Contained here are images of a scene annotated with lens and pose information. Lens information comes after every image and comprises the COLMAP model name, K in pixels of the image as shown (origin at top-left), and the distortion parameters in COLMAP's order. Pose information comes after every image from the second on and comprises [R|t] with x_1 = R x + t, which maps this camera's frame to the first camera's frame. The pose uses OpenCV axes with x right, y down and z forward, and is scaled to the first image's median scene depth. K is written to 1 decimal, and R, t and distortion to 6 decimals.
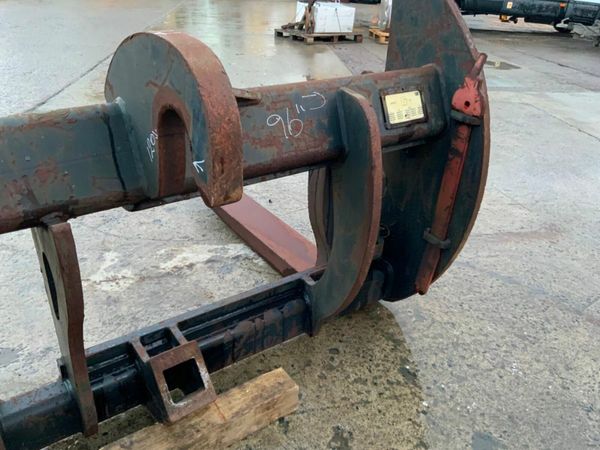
lens RADIAL K [[498.0, 0, 303.6], [0, 498.0, 226.8], [0, 0, 1]] dist [0.056277, -0.113967]
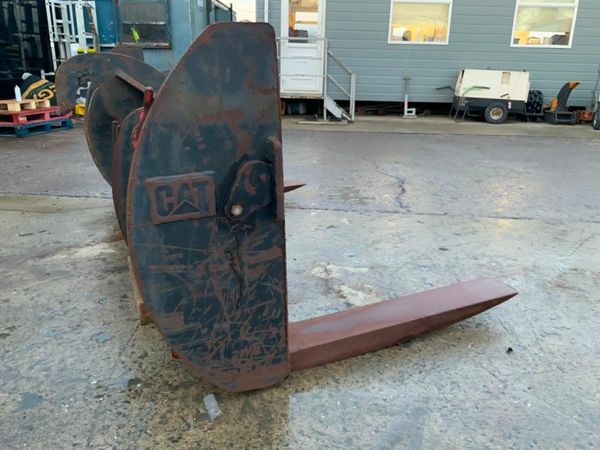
lens RADIAL K [[498.0, 0, 297.5], [0, 498.0, 225.6], [0, 0, 1]] dist [0.056277, -0.113967]
pose [[-0.218205, 0.258370, -0.941080, 1.159174], [-0.476796, 0.813166, 0.333805, -0.543547], [0.851500, 0.521541, -0.054247, 1.331348]]
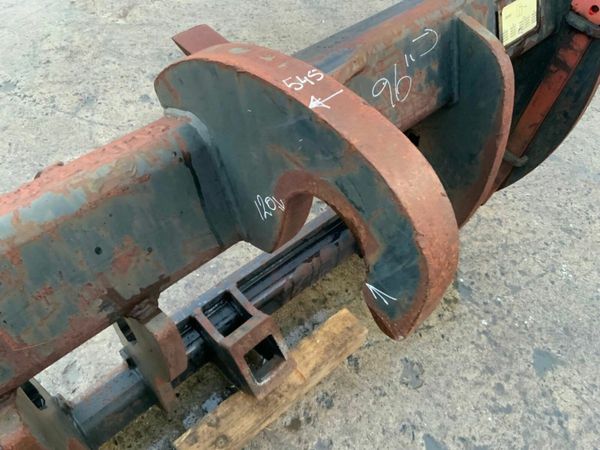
lens RADIAL K [[498.0, 0, 304.2], [0, 498.0, 227.5], [0, 0, 1]] dist [0.056277, -0.113967]
pose [[0.993895, -0.075755, 0.080208, -0.194454], [0.035287, 0.907086, 0.419464, -0.269643], [-0.104532, -0.414073, 0.904222, 0.216516]]
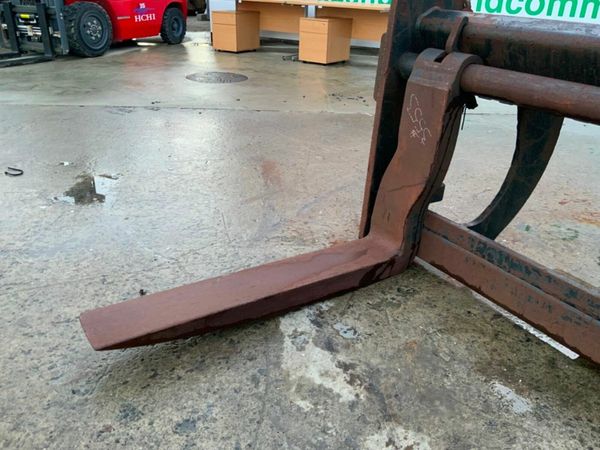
lens RADIAL K [[498.0, 0, 294.6], [0, 498.0, 224.4], [0, 0, 1]] dist [0.056277, -0.113967]
pose [[0.060246, -0.480396, 0.874980, -1.076908], [0.441751, 0.798890, 0.408204, -0.558962], [-0.895112, 0.361931, 0.260345, 1.215368]]
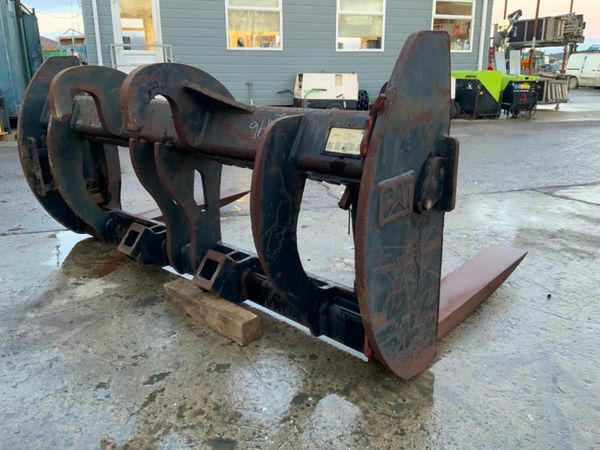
lens RADIAL K [[498.0, 0, 300.7], [0, 498.0, 225.8], [0, 0, 1]] dist [0.056277, -0.113967]
pose [[0.181727, 0.251041, -0.950765, 1.219315], [-0.443178, 0.884013, 0.148708, -0.186457], [0.877820, 0.394334, 0.271905, 0.663148]]
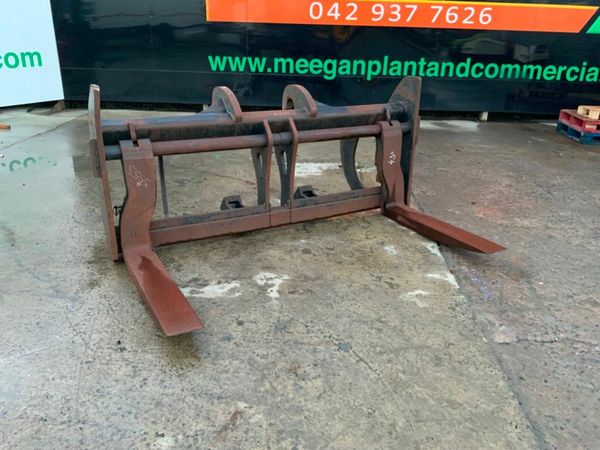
lens RADIAL K [[498.0, 0, 299.6], [0, 498.0, 220.8], [0, 0, 1]] dist [0.056277, -0.113967]
pose [[-0.986130, -0.121550, 0.113023, -0.888984], [0.007784, 0.646335, 0.763014, -1.691541], [-0.165795, 0.753311, -0.636424, 2.593990]]
